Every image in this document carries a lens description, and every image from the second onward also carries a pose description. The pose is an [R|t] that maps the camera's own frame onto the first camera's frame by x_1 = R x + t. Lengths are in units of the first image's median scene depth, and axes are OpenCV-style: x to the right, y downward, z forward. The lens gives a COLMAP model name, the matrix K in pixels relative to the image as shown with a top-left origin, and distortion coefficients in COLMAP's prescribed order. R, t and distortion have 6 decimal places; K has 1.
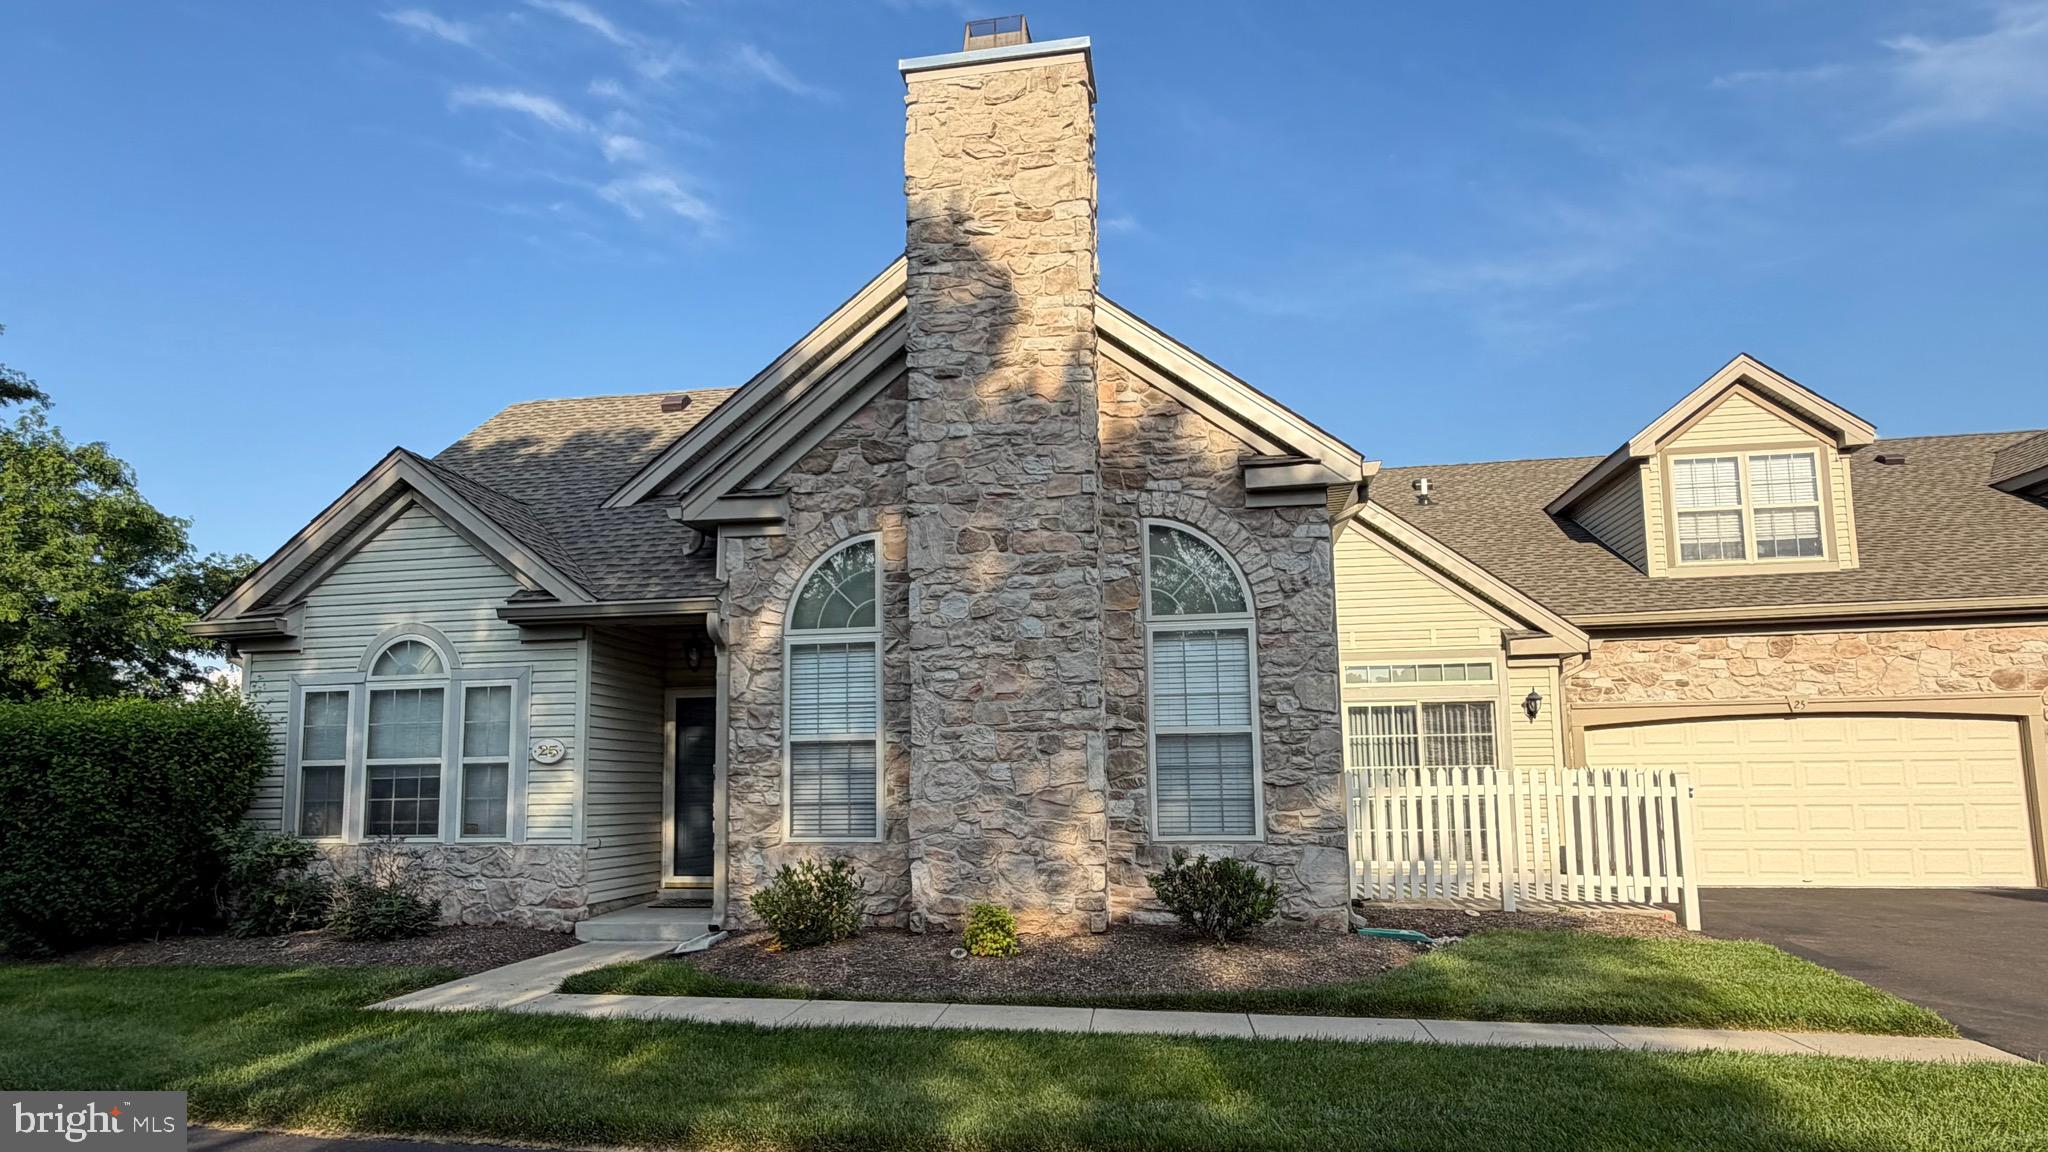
lens RADIAL K [[1174.0, 0, 1021.5], [0, 1174.0, 582.6], [0, 0, 1]] dist [-0.000885, 0.000562]
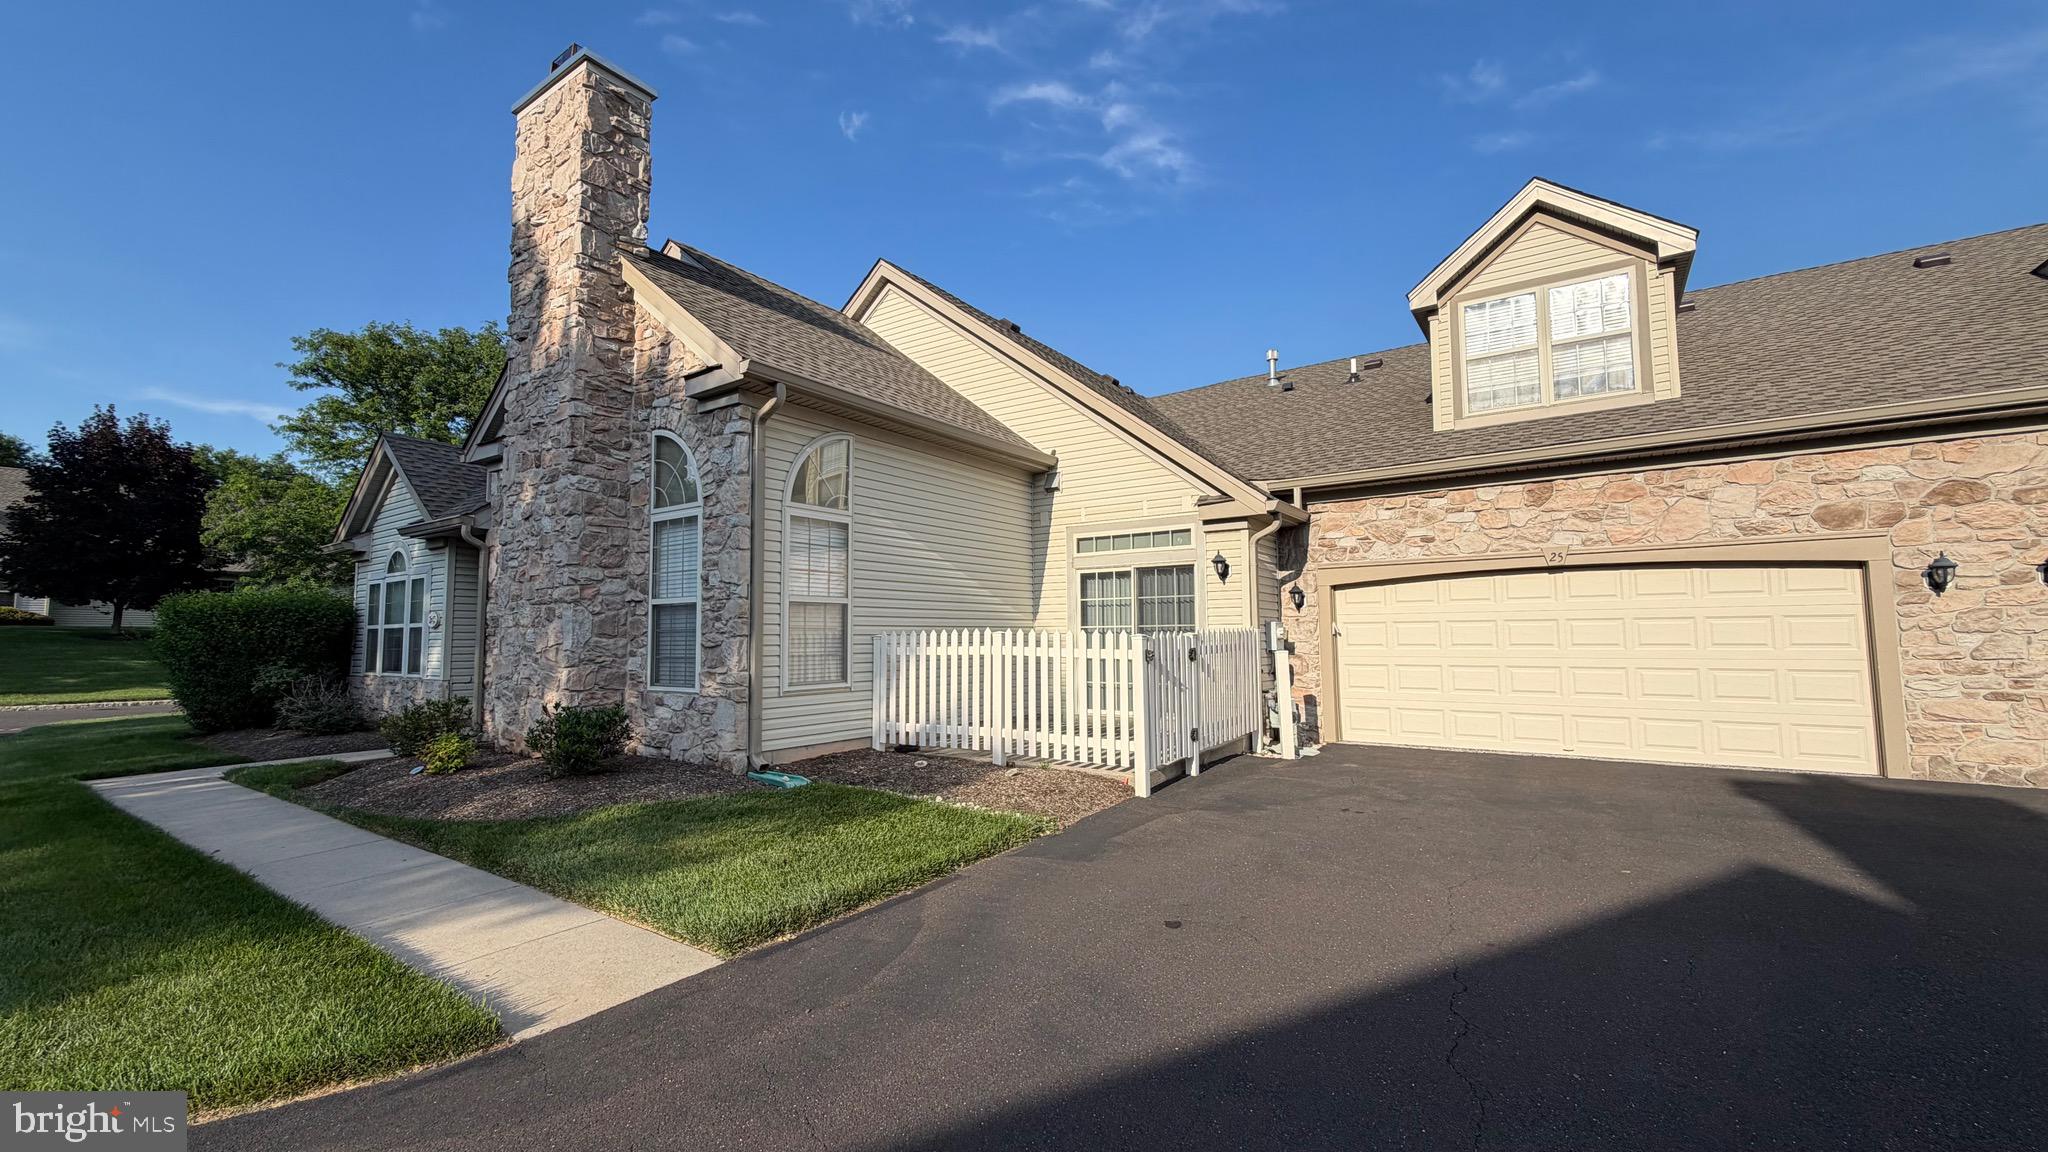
lens RADIAL K [[829.6, 0, 1017.7], [0, 829.6, 537.8], [0, 0, 1]] dist [-0.000217, -0.000137]
pose [[0.908018, -0.046162, -0.416379, 0.556539], [0.070539, 0.996567, 0.043343, 0.032155], [0.412949, -0.068727, 0.908157, 0.246476]]
